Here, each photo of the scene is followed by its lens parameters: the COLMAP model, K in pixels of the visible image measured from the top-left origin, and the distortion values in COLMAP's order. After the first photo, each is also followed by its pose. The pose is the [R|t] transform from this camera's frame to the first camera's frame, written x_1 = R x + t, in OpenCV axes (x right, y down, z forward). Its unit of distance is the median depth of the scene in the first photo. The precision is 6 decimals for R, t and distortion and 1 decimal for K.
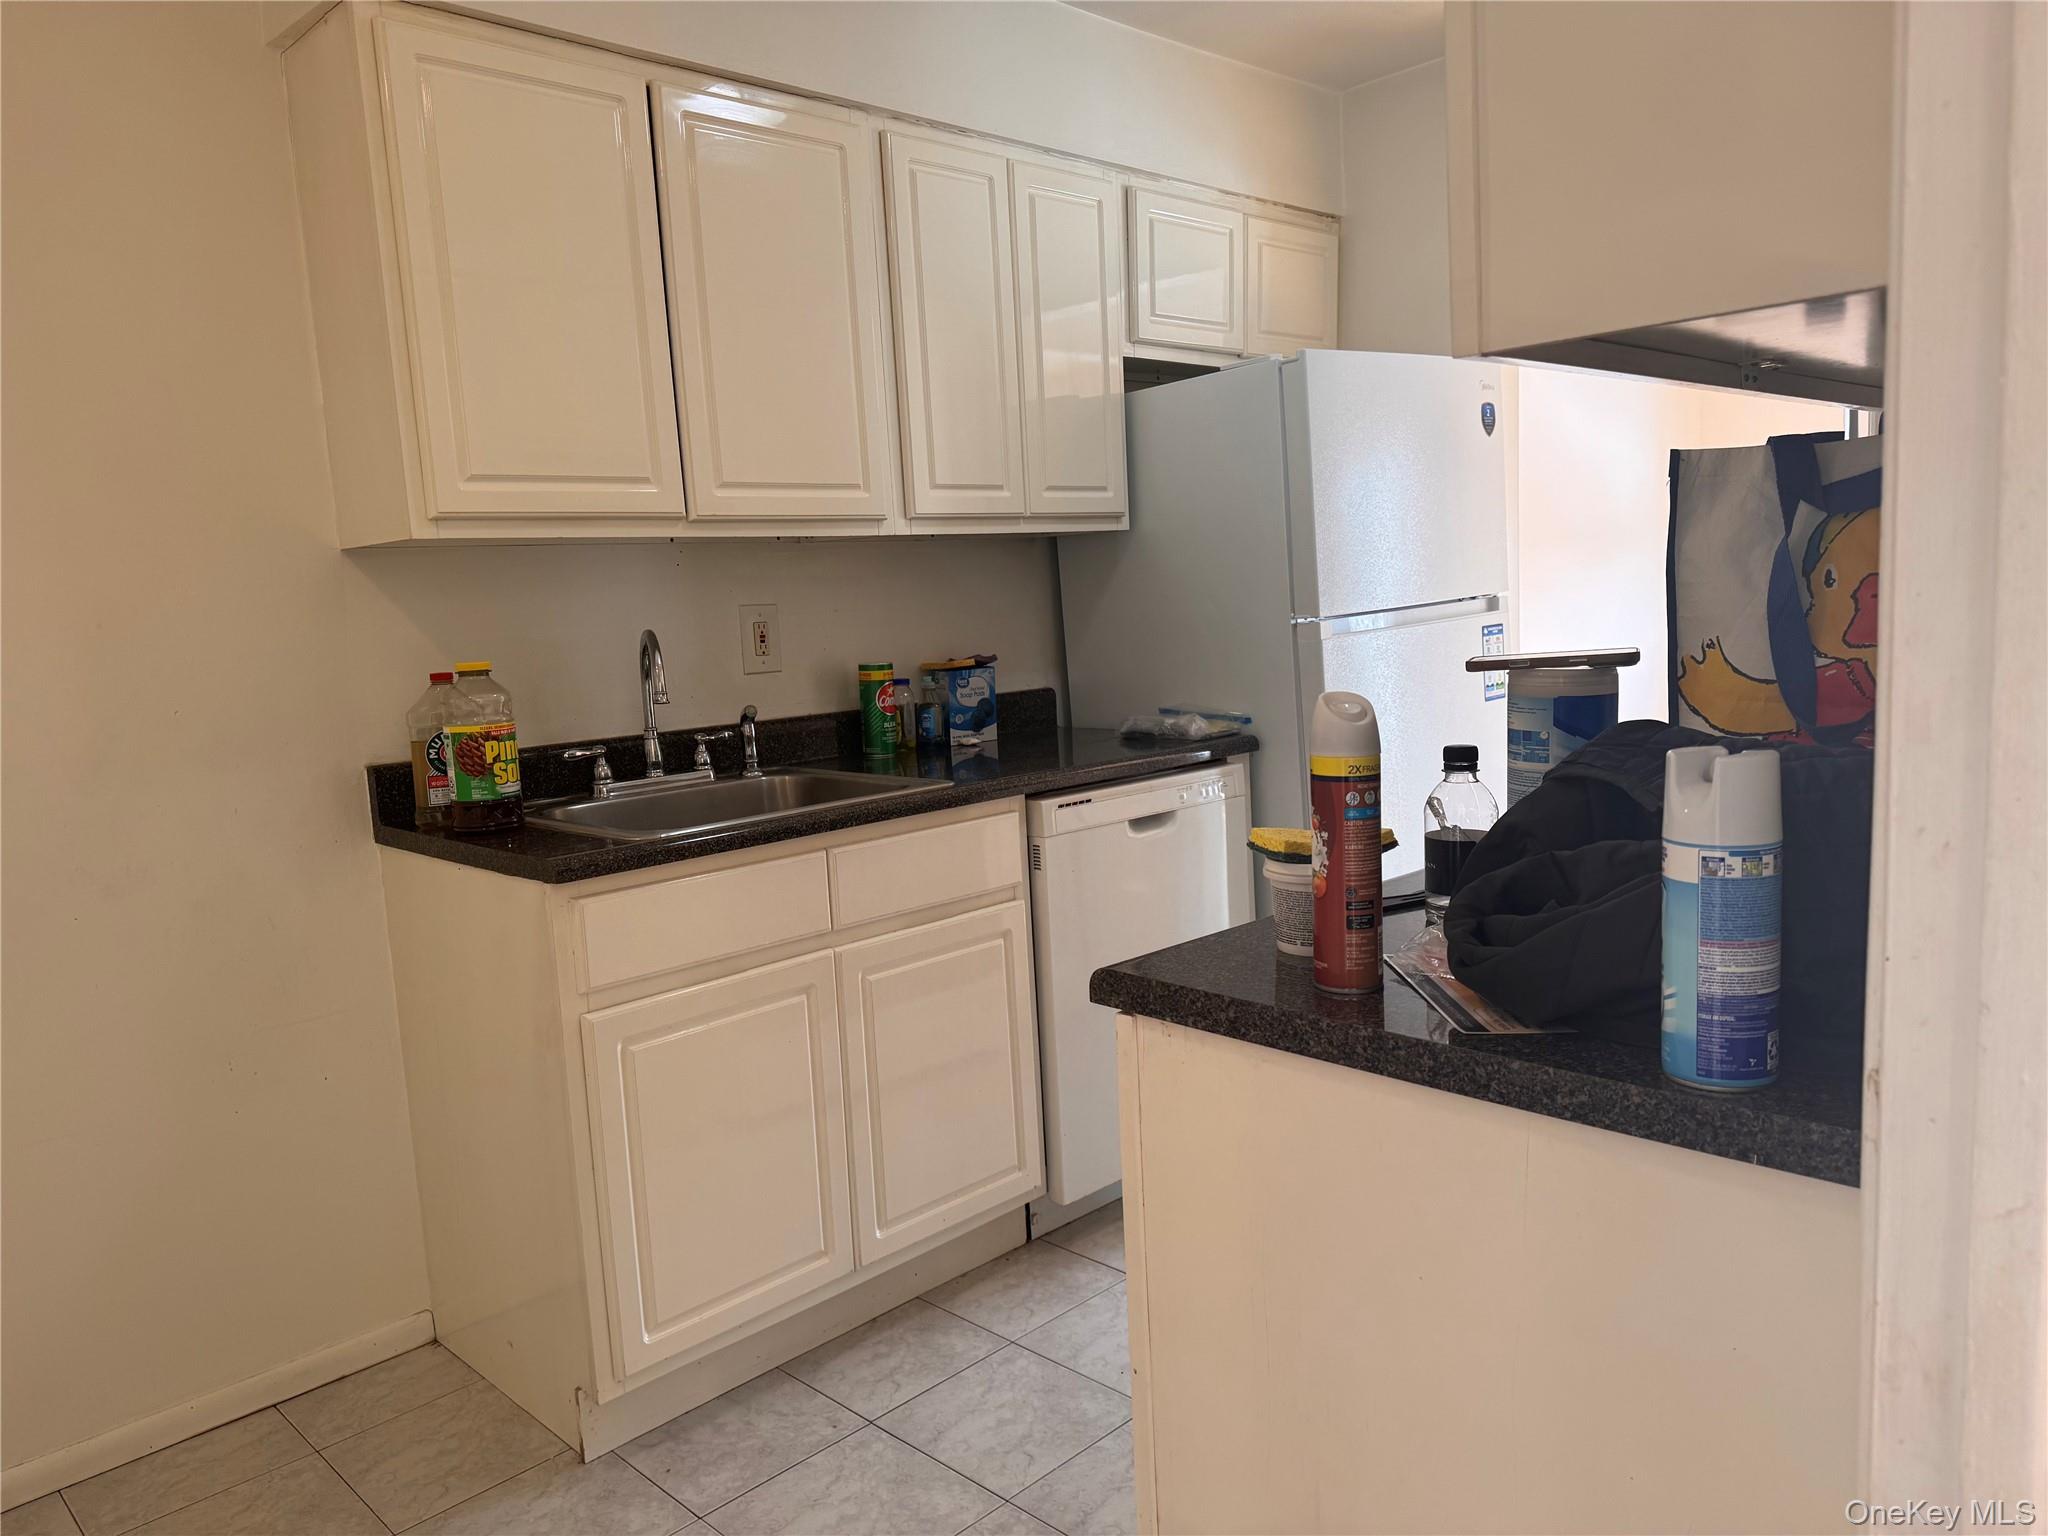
lens RADIAL K [[1437.0, 0, 1044.2], [0, 1437.0, 780.5], [0, 0, 1]] dist [0.092916, -0.129107]
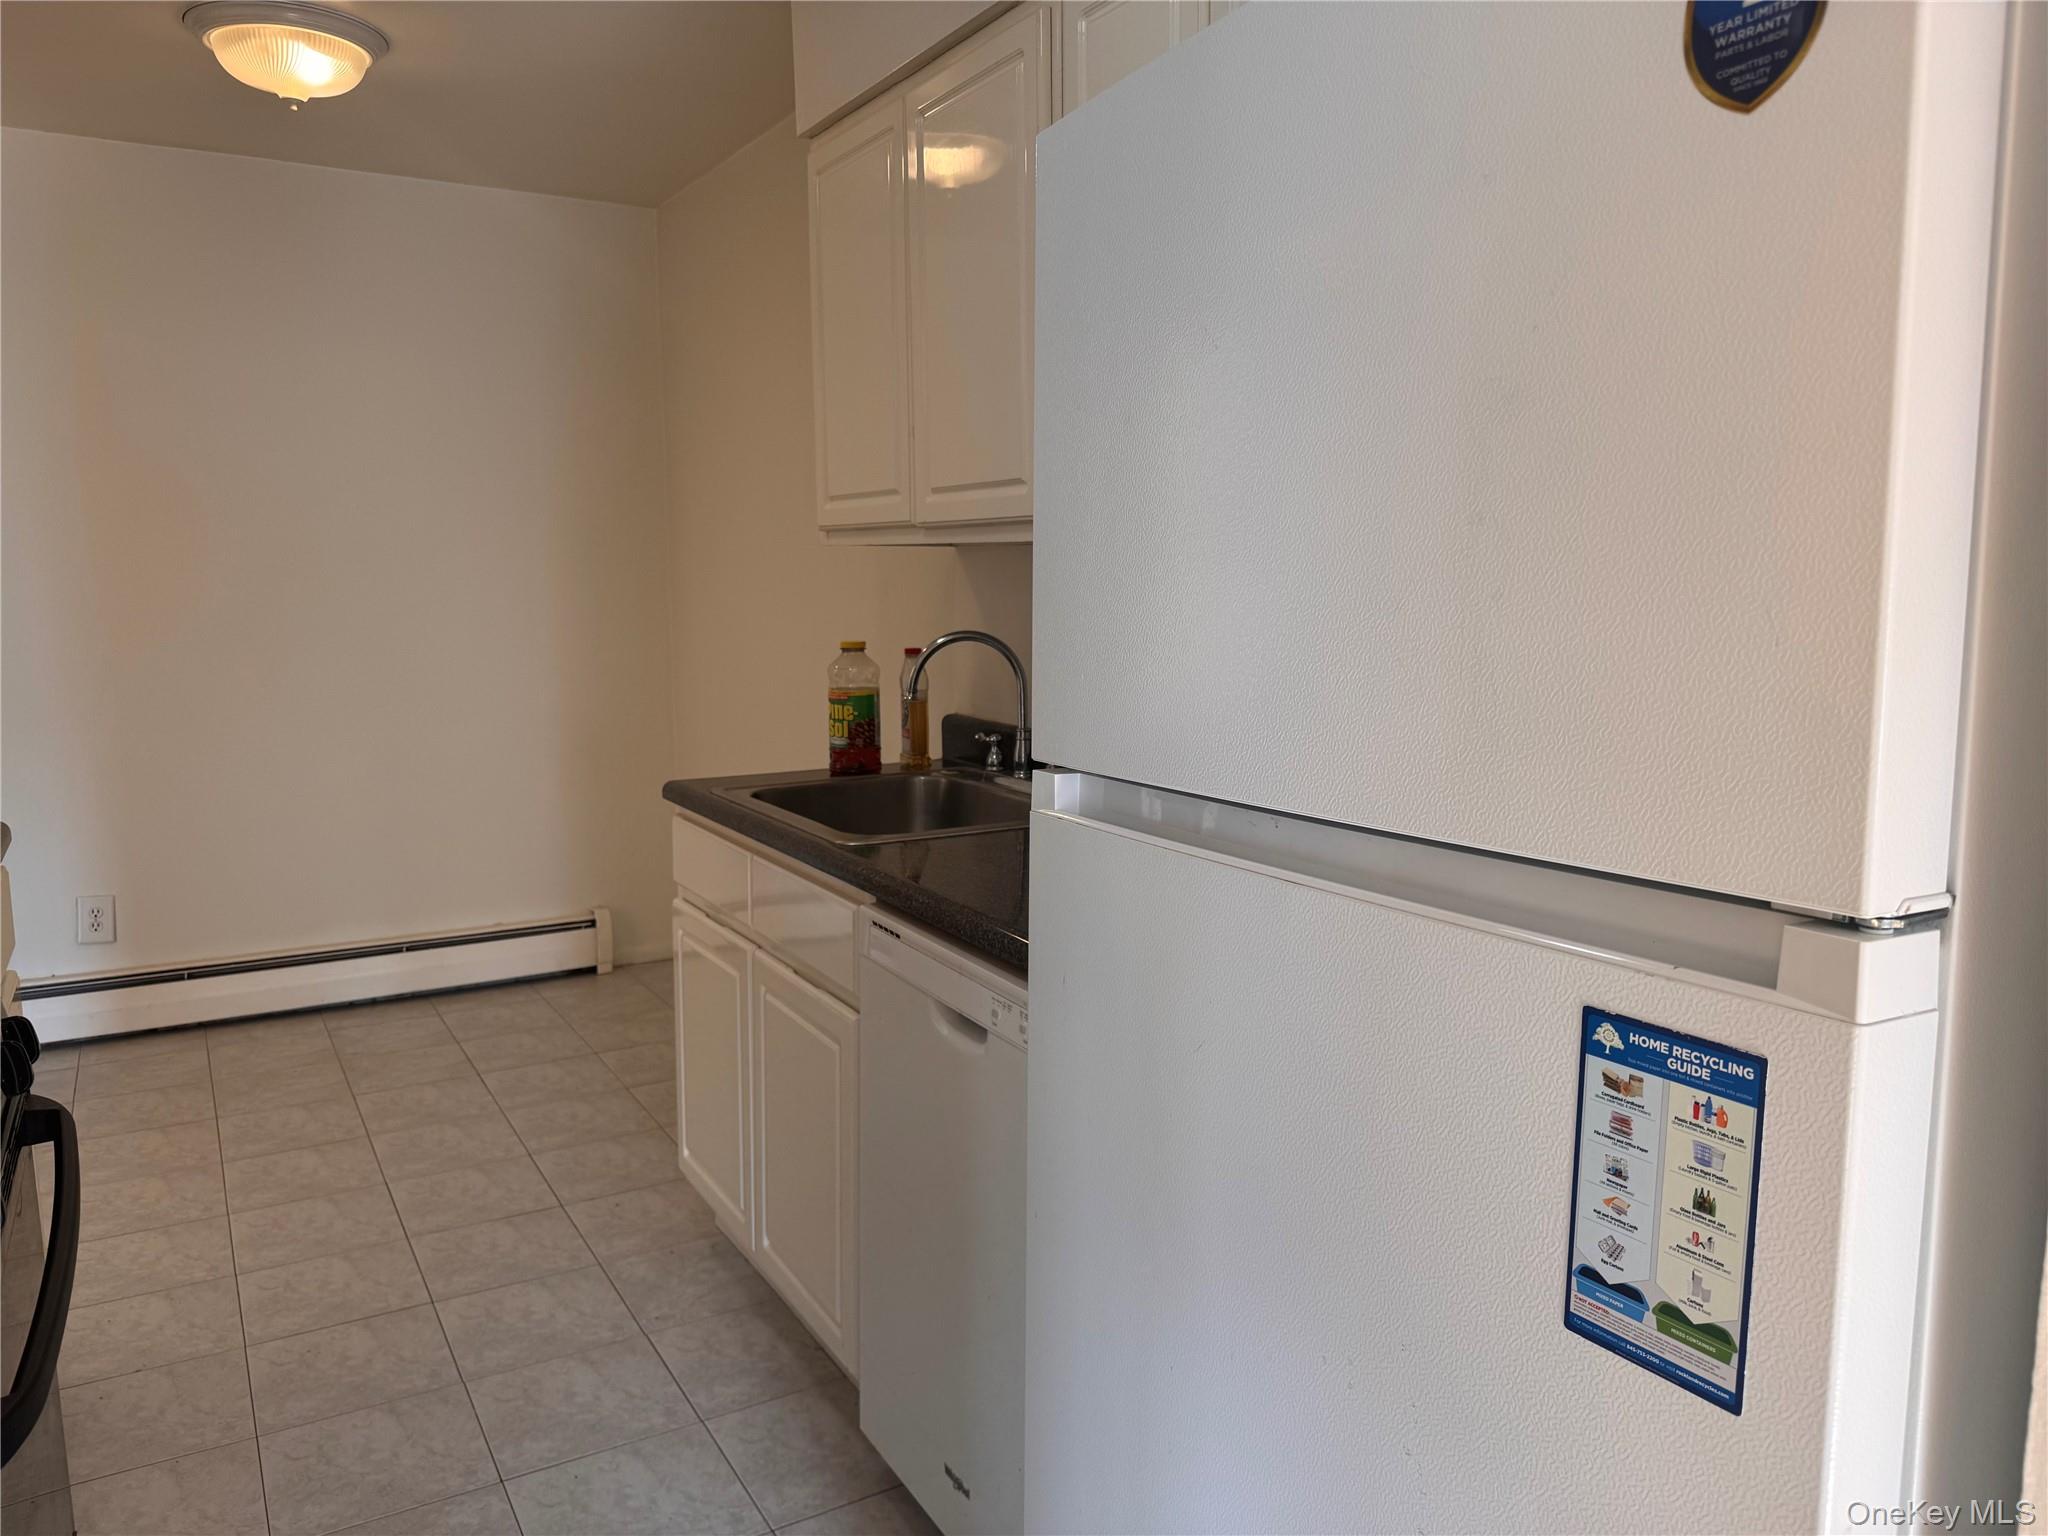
lens RADIAL K [[1478.4, 0, 968.1], [0, 1478.4, 750.4], [0, 0, 1]] dist [0.087449, -0.049359]
pose [[-0.276916, 0.182220, -0.943458, 0.741898], [-0.106328, 0.970014, 0.218558, -0.254541], [0.954993, 0.160838, -0.249237, 1.292984]]
